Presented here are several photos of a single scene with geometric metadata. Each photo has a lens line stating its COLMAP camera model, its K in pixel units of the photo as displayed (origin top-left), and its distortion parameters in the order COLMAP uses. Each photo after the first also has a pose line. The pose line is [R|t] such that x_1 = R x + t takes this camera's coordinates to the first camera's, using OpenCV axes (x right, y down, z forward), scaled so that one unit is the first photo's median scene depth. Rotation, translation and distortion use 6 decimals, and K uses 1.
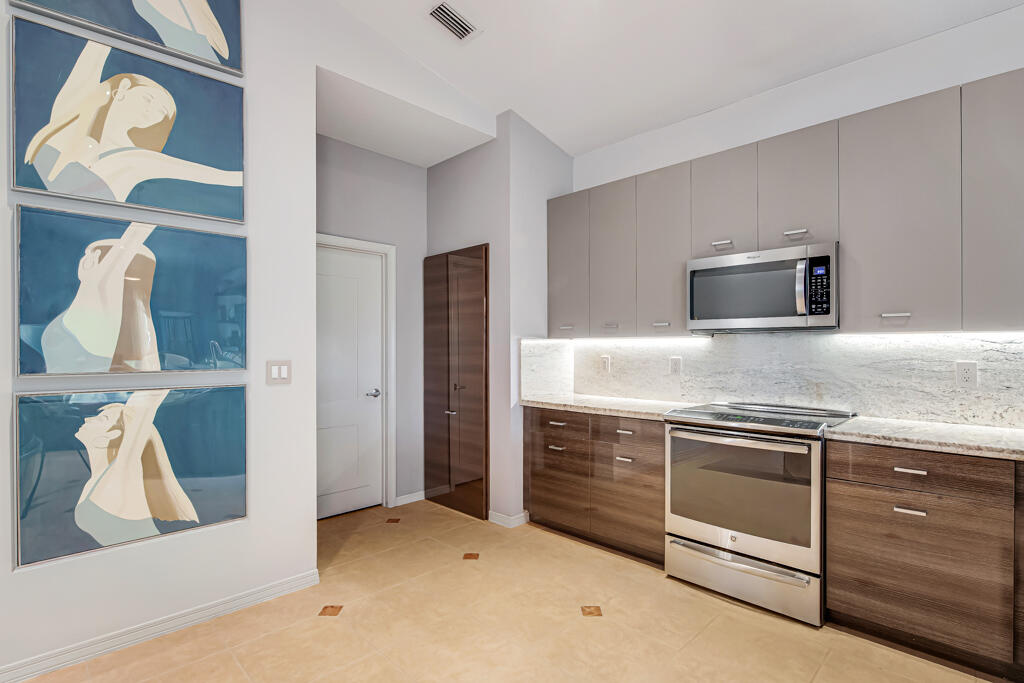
lens RADIAL K [[500.7, 0, 513.8], [0, 500.7, 348.2], [0, 0, 1]] dist [-0.008988, -0.000913]
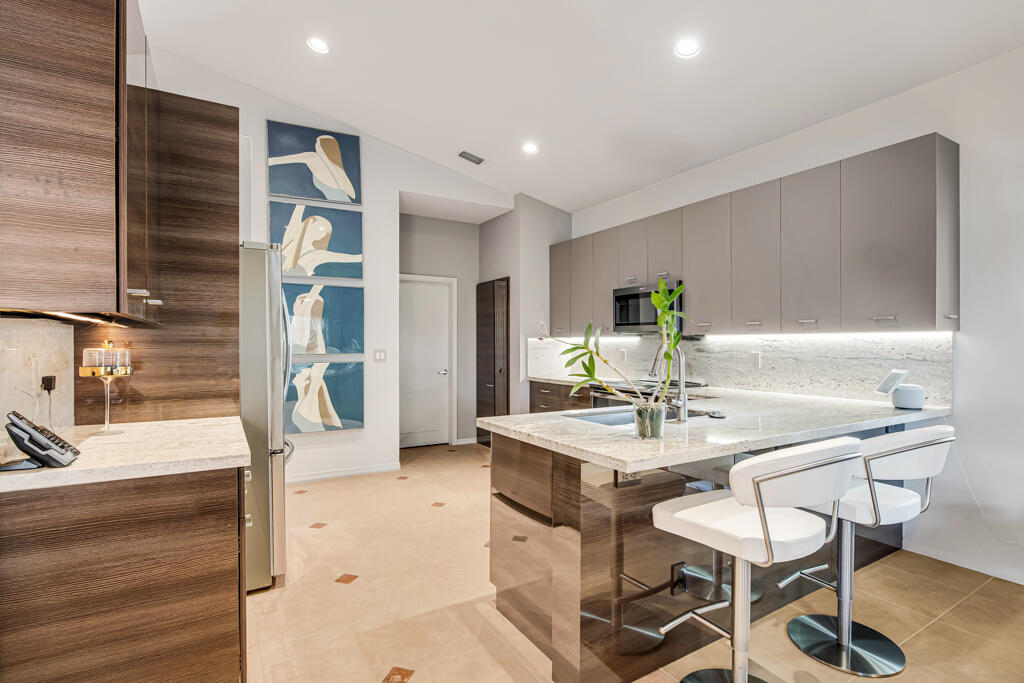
lens RADIAL K [[500.7, 0, 520.9], [0, 500.7, 349.1], [0, 0, 1]] dist [-0.008988, -0.000913]
pose [[0.973556, 0.005107, -0.228391, 0.508392], [-0.003208, 0.999957, 0.008689, 0.003600], [0.228426, -0.007726, 0.973531, -0.765666]]
